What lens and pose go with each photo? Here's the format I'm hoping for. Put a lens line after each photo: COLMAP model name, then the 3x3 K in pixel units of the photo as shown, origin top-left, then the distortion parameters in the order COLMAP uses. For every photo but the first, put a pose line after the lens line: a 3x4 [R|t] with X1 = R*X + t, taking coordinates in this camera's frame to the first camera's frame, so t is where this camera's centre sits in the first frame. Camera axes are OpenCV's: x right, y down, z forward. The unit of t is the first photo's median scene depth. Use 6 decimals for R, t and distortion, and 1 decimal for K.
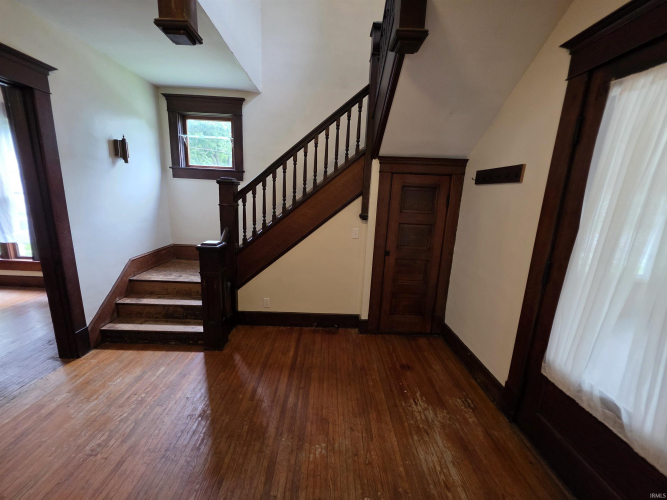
lens RADIAL K [[266.4, 0, 332.7], [0, 266.4, 246.4], [0, 0, 1]] dist [0.001596, -0.000522]
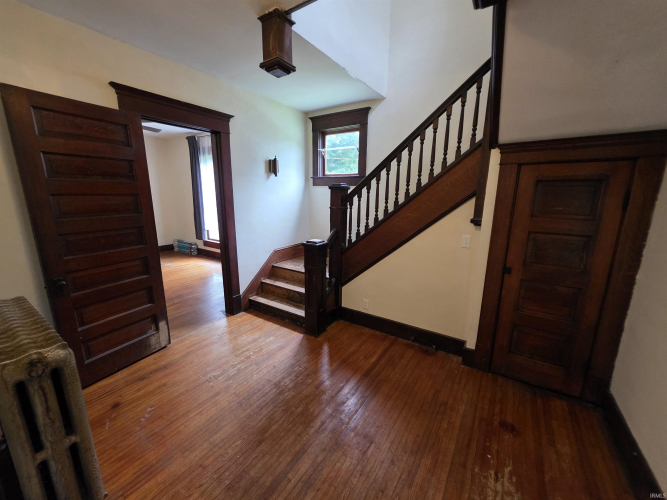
lens RADIAL K [[266.4, 0, 330.9], [0, 266.4, 246.4], [0, 0, 1]] dist [0.001596, -0.000522]
pose [[0.821720, 0.077323, -0.564622, 0.220531], [-0.086812, 0.996174, 0.010081, -0.006918], [0.563241, 0.040732, 0.825288, 0.087675]]
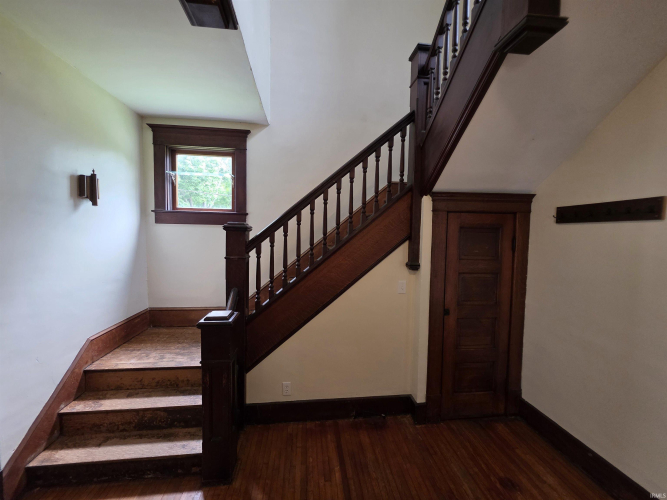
lens RADIAL K [[266.4, 0, 334.1], [0, 266.4, 247.2], [0, 0, 1]] dist [0.001596, -0.000522]
pose [[0.994885, -0.031658, 0.095930, -0.196817], [0.045331, 0.988556, -0.143885, -0.065959], [-0.090277, 0.147498, 0.984934, 0.240060]]
